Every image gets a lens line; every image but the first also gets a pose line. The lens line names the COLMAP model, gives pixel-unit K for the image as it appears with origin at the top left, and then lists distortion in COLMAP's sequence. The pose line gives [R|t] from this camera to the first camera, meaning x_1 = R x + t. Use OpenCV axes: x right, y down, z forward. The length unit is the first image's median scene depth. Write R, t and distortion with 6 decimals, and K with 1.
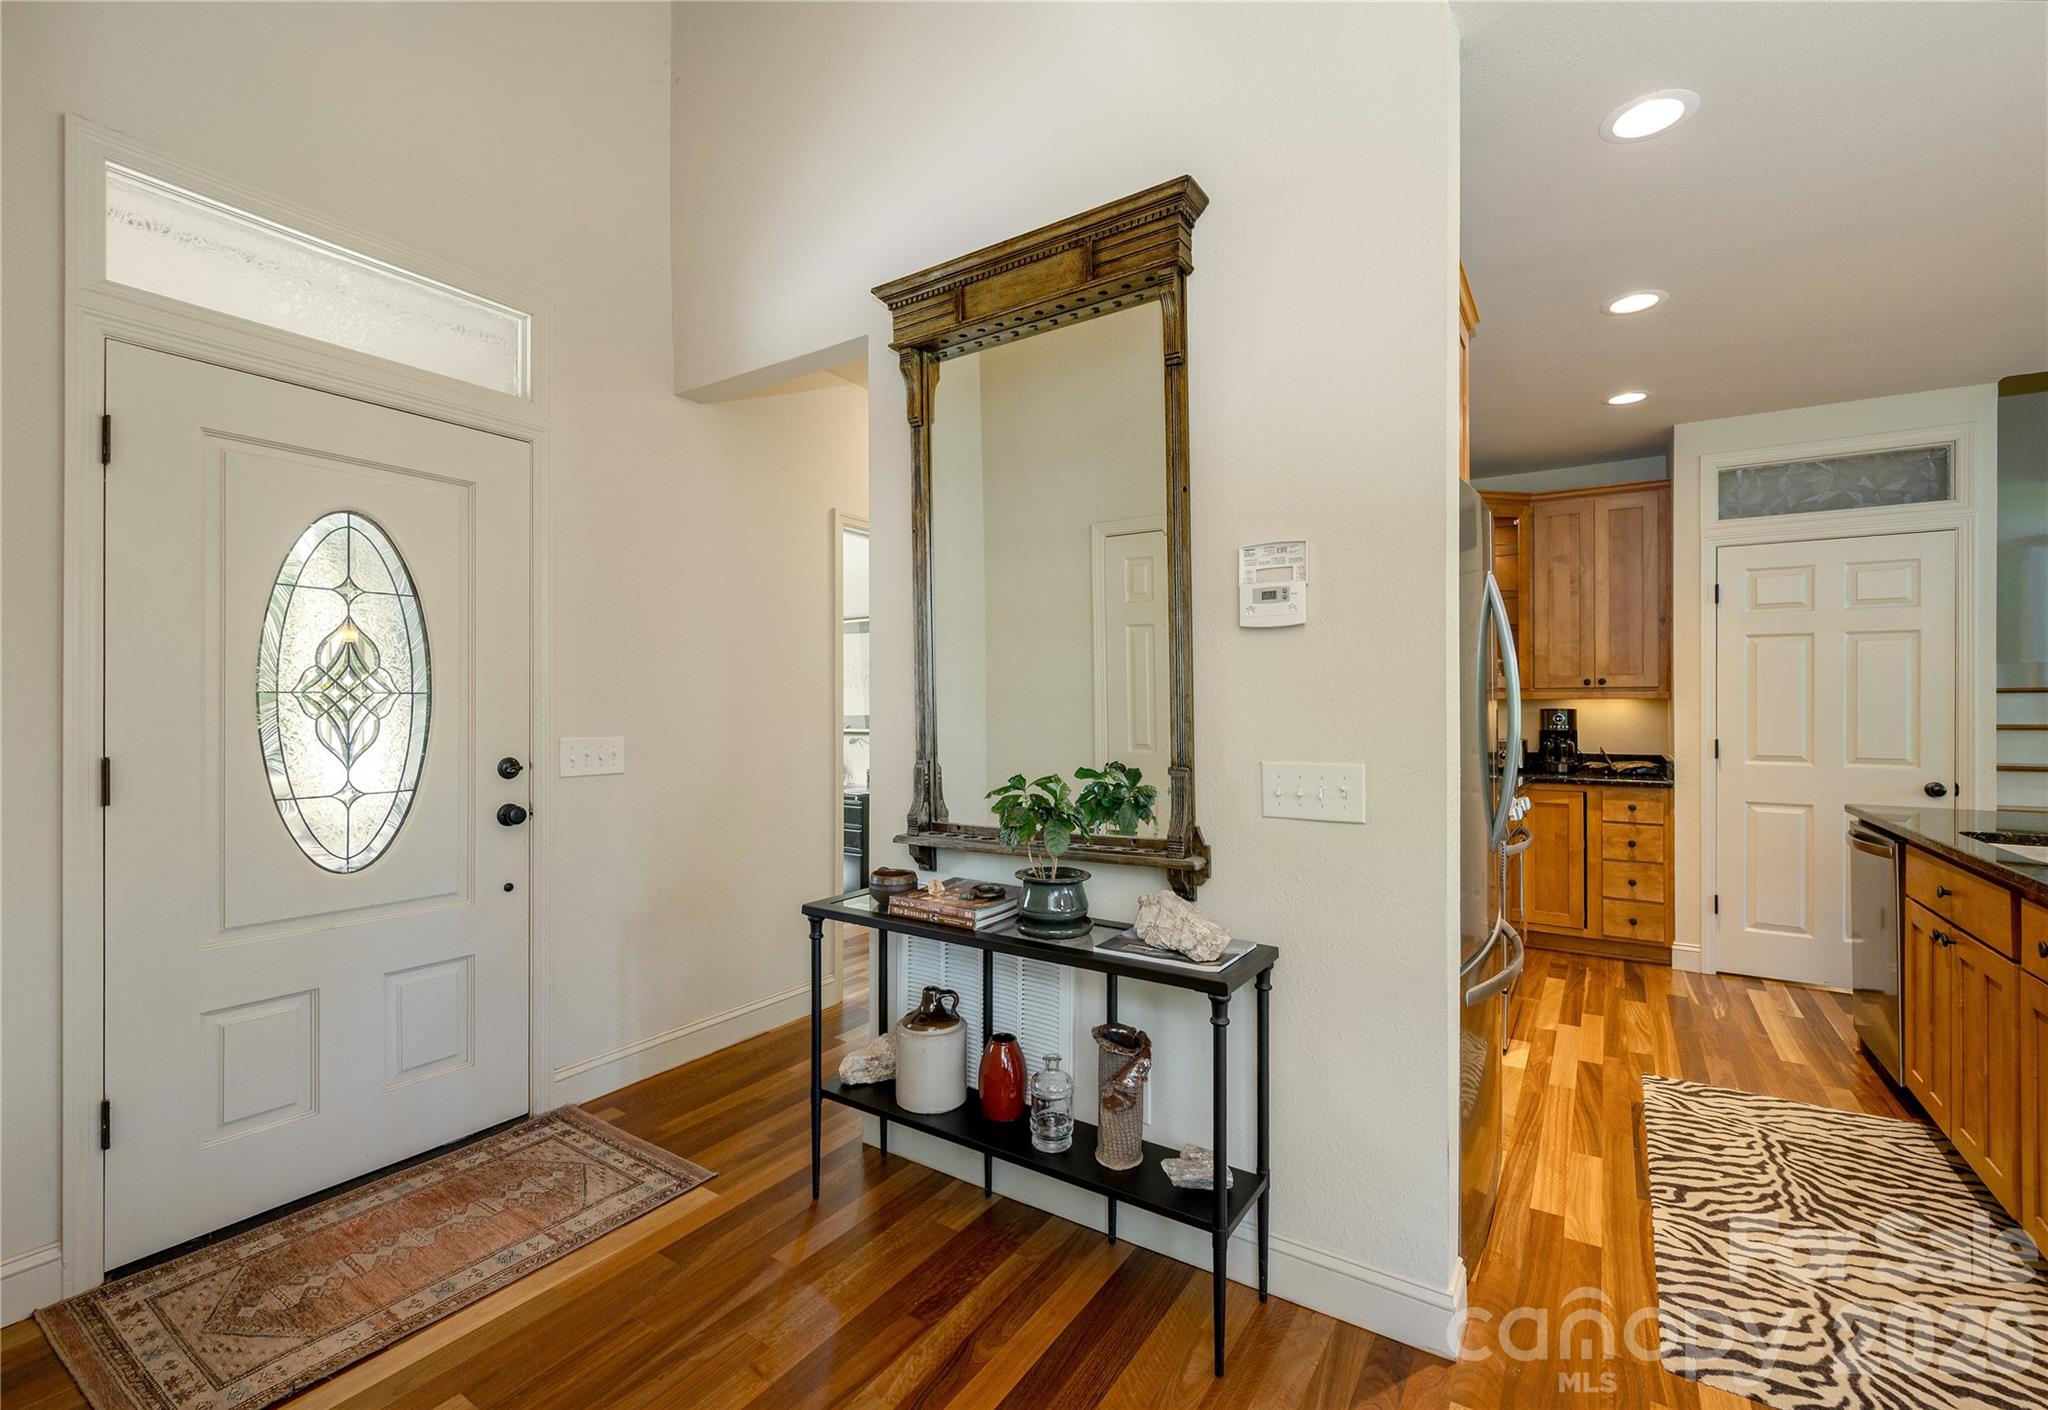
lens RADIAL K [[887.5, 0, 993.1], [0, 887.5, 702.2], [0, 0, 1]] dist [-0.000179, -0.000274]
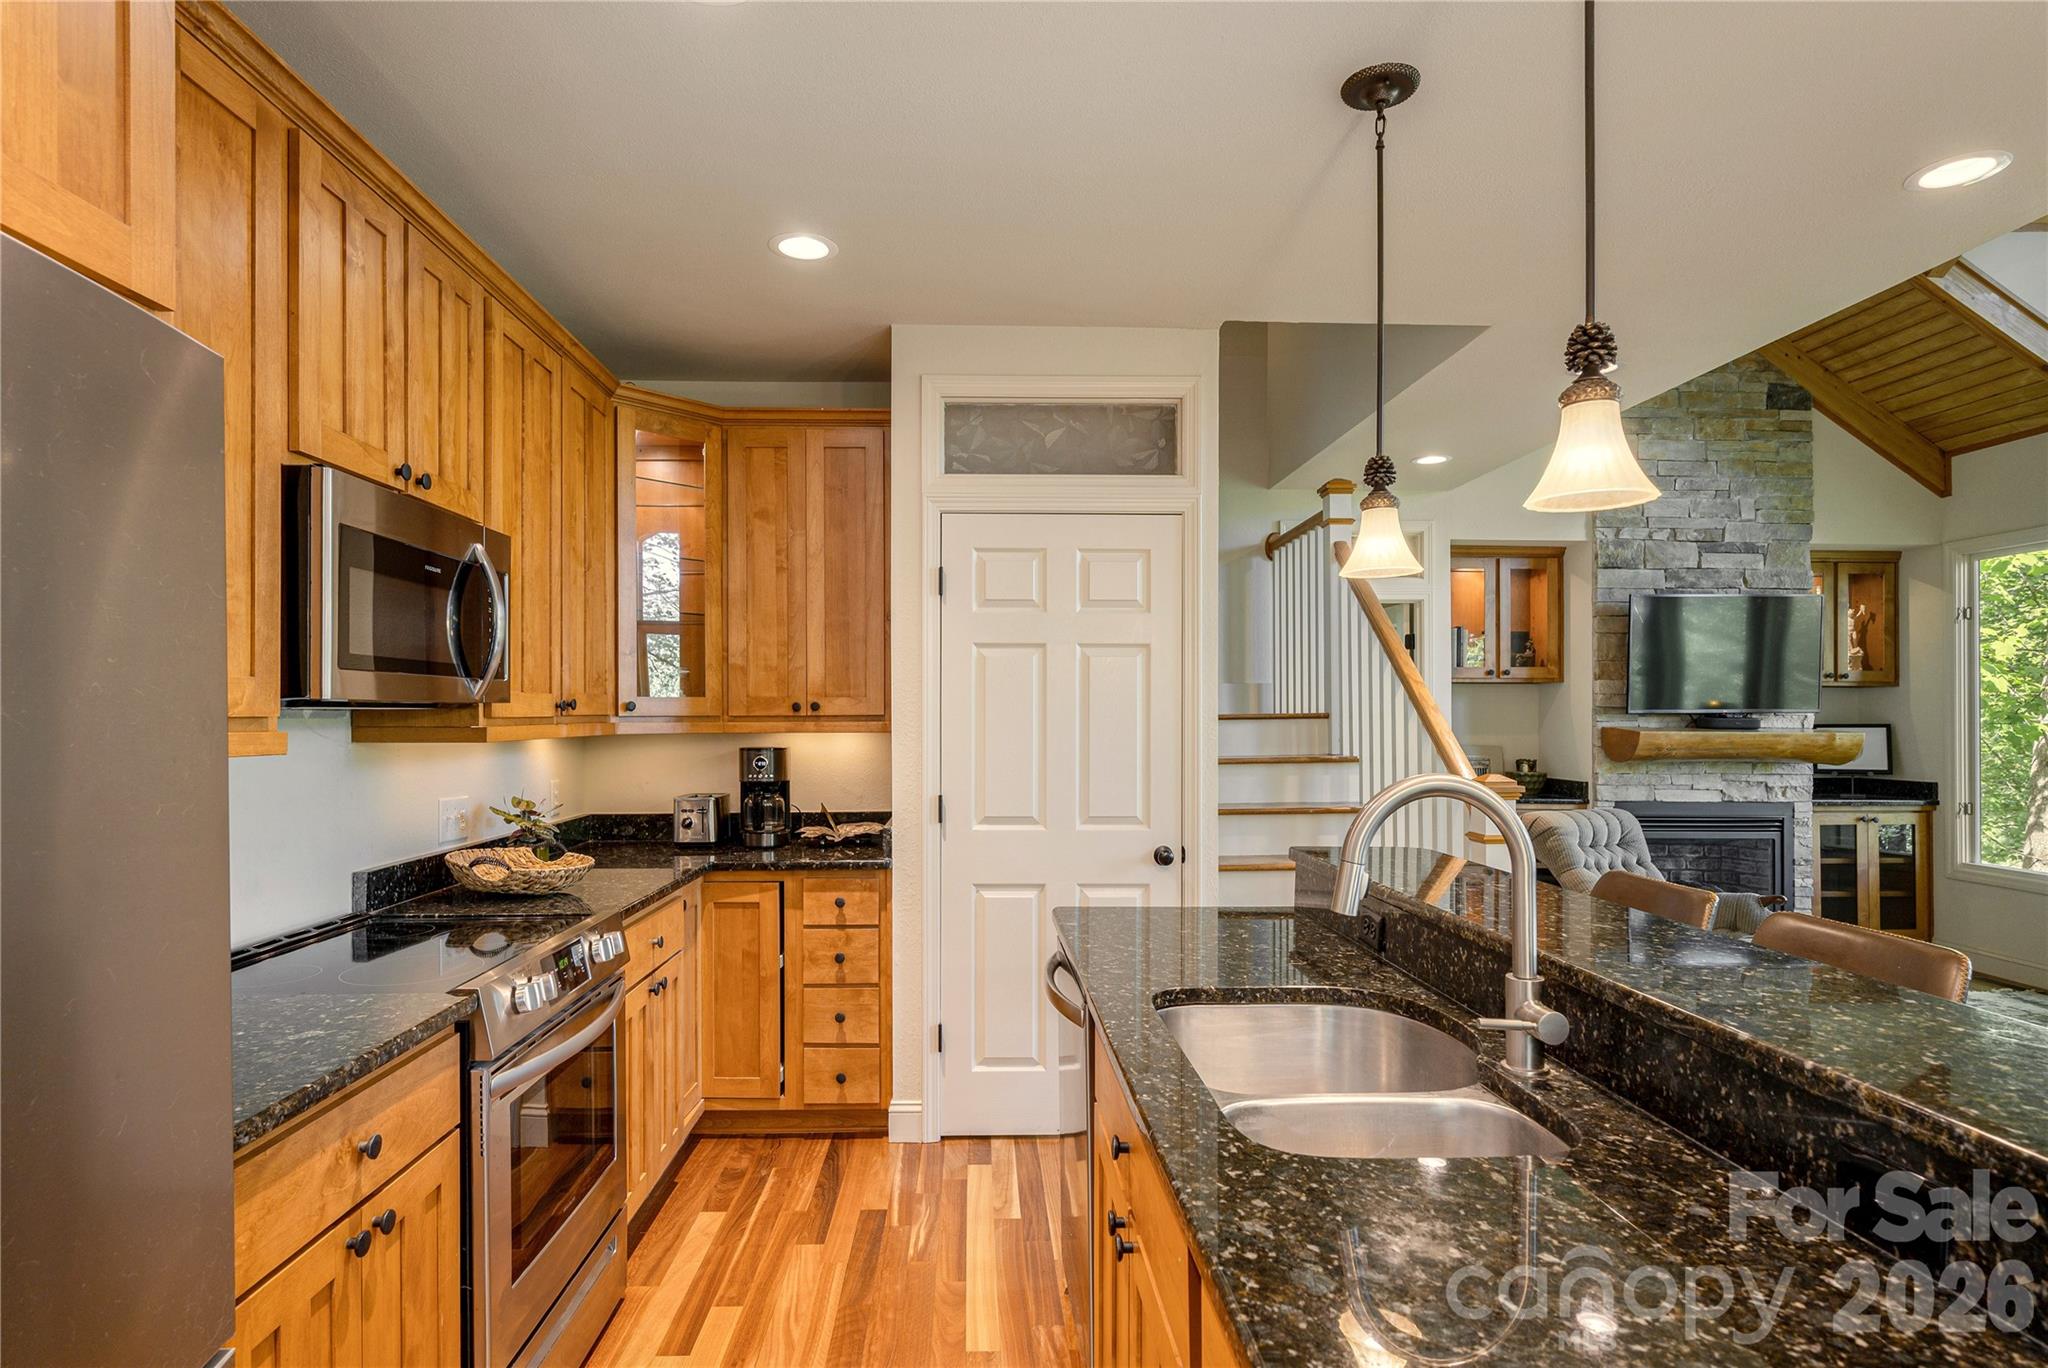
lens RADIAL K [[1106.4, 0, 1019.9], [0, 1106.4, 714.8], [0, 0, 1]] dist [-0.000624, -0.001109]
pose [[0.796493, -0.004869, 0.604628, 0.341259], [0.001680, 0.999982, 0.005840, -0.023822], [-0.604645, -0.003636, 0.796487, 0.279320]]
